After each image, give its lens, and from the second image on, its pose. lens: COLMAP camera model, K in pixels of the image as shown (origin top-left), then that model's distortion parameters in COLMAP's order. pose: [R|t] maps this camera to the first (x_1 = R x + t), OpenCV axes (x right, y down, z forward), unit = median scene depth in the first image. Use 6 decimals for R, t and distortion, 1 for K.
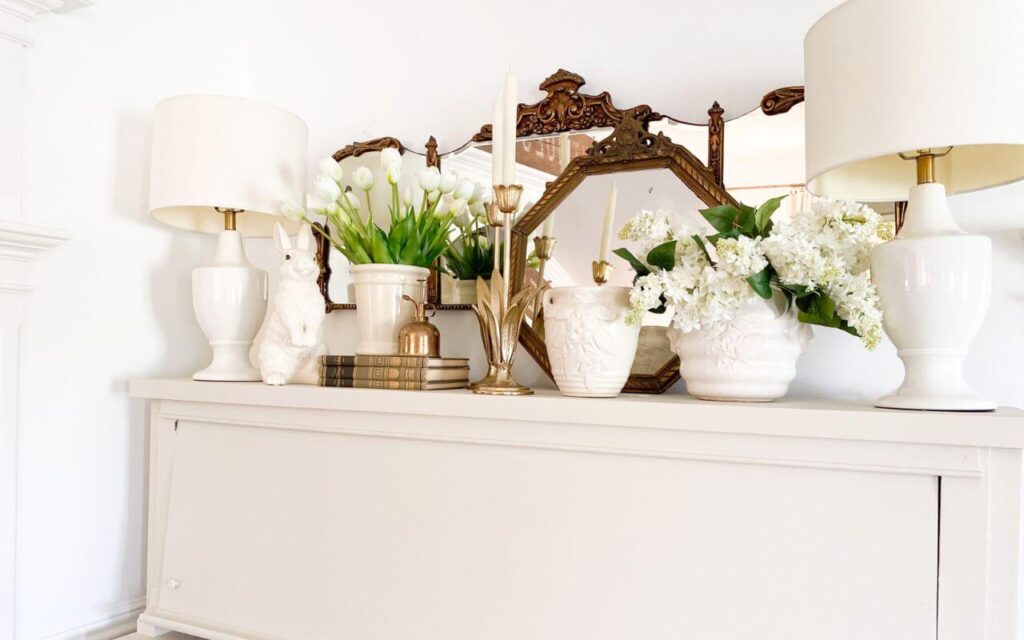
lens RADIAL K [[789.9, 0, 498.6], [0, 789.9, 368.2], [0, 0, 1]] dist [0.051515, -0.080163]
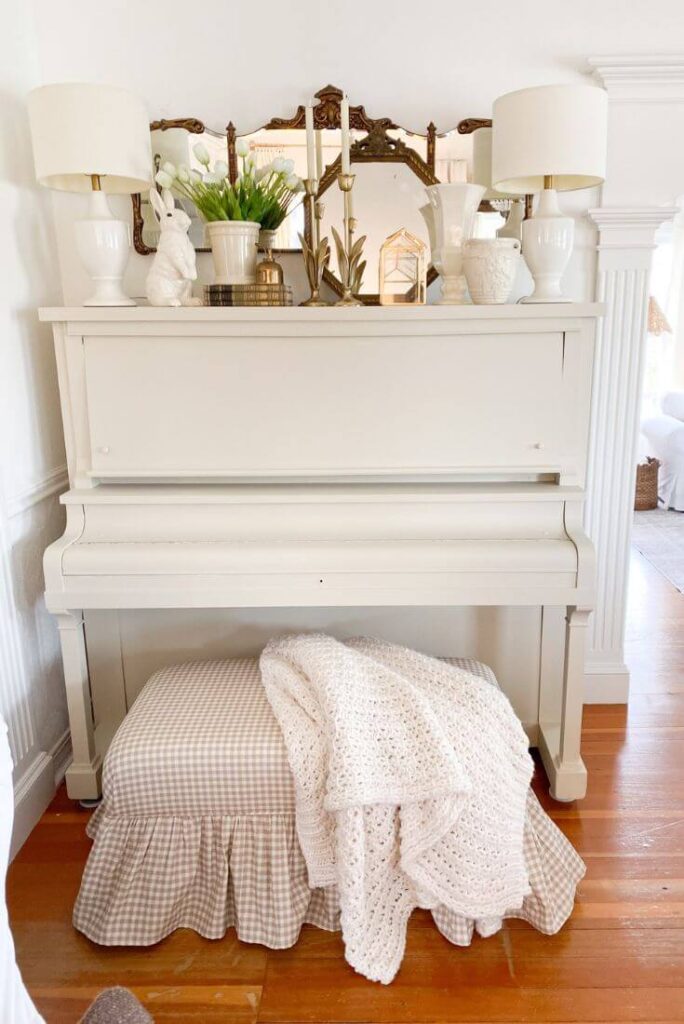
lens RADIAL K [[778.0, 0, 382.9], [0, 778.0, 510.8], [0, 0, 1]] dist [0.028182, -0.054610]
pose [[0.889439, -0.142981, 0.434114, -0.628137], [0.029725, 0.965894, 0.257226, 0.026203], [-0.456087, -0.215882, 0.863354, -0.525661]]
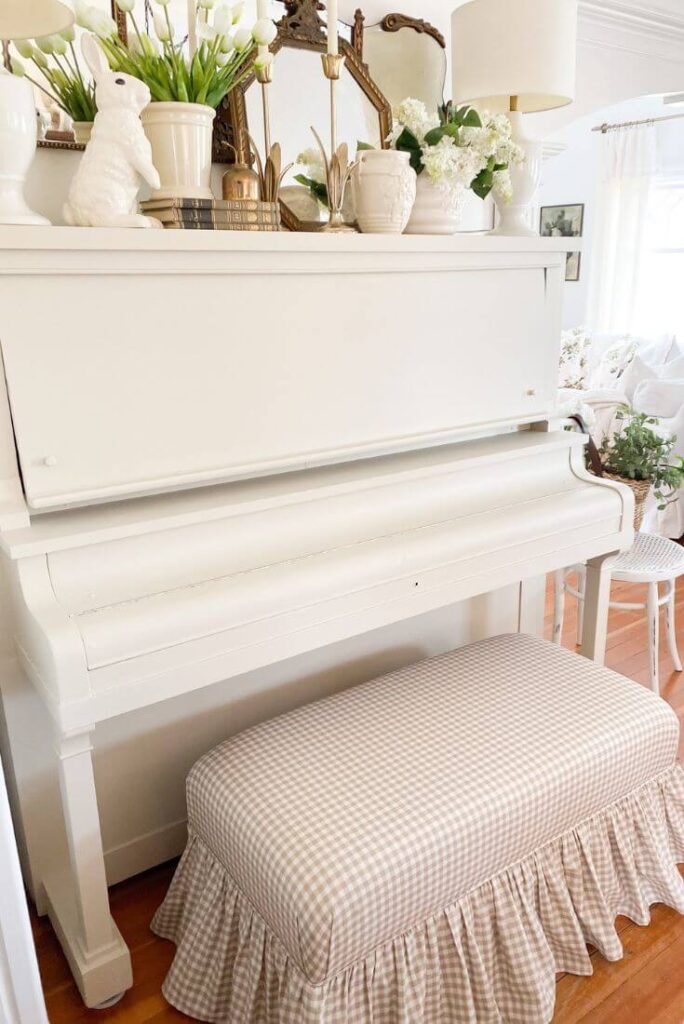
lens RADIAL K [[778.0, 0, 363.6], [0, 778.0, 517.9], [0, 0, 1]] dist [0.028182, -0.054610]
pose [[0.447402, -0.300028, 0.842505, -1.081157], [0.019376, 0.945079, 0.326267, 0.049828], [-0.894123, -0.129648, 0.428643, 0.305355]]
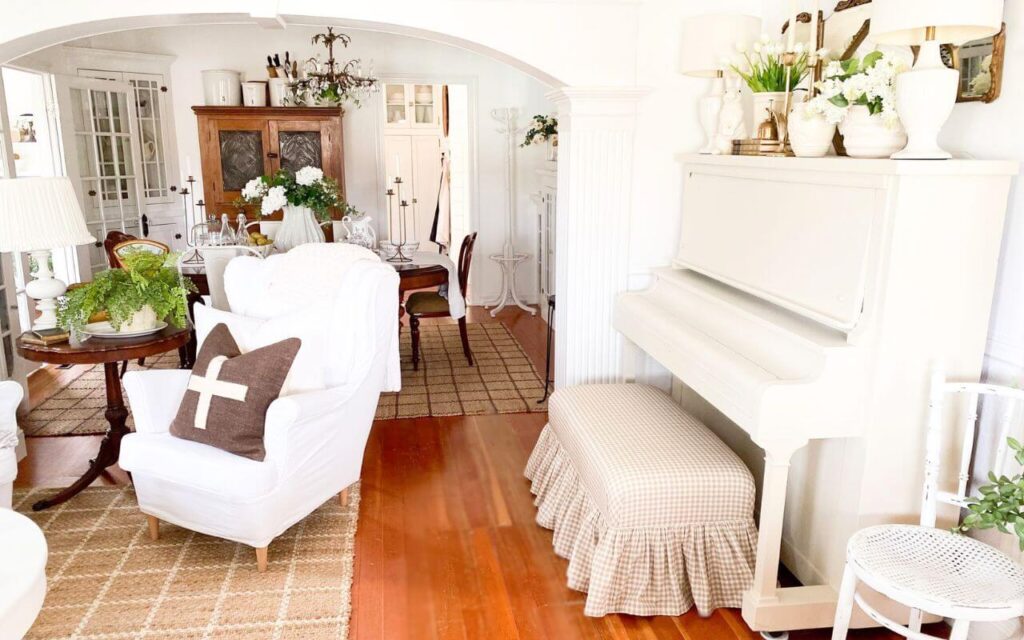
lens RADIAL K [[789.9, 0, 508.4], [0, 789.9, 319.5], [0, 0, 1]] dist [0.051515, -0.080163]
pose [[0.584921, 0.155420, -0.796060, 1.191064], [0.007829, 0.980342, 0.197151, 0.031048], [0.811052, -0.121550, 0.572206, -0.757567]]
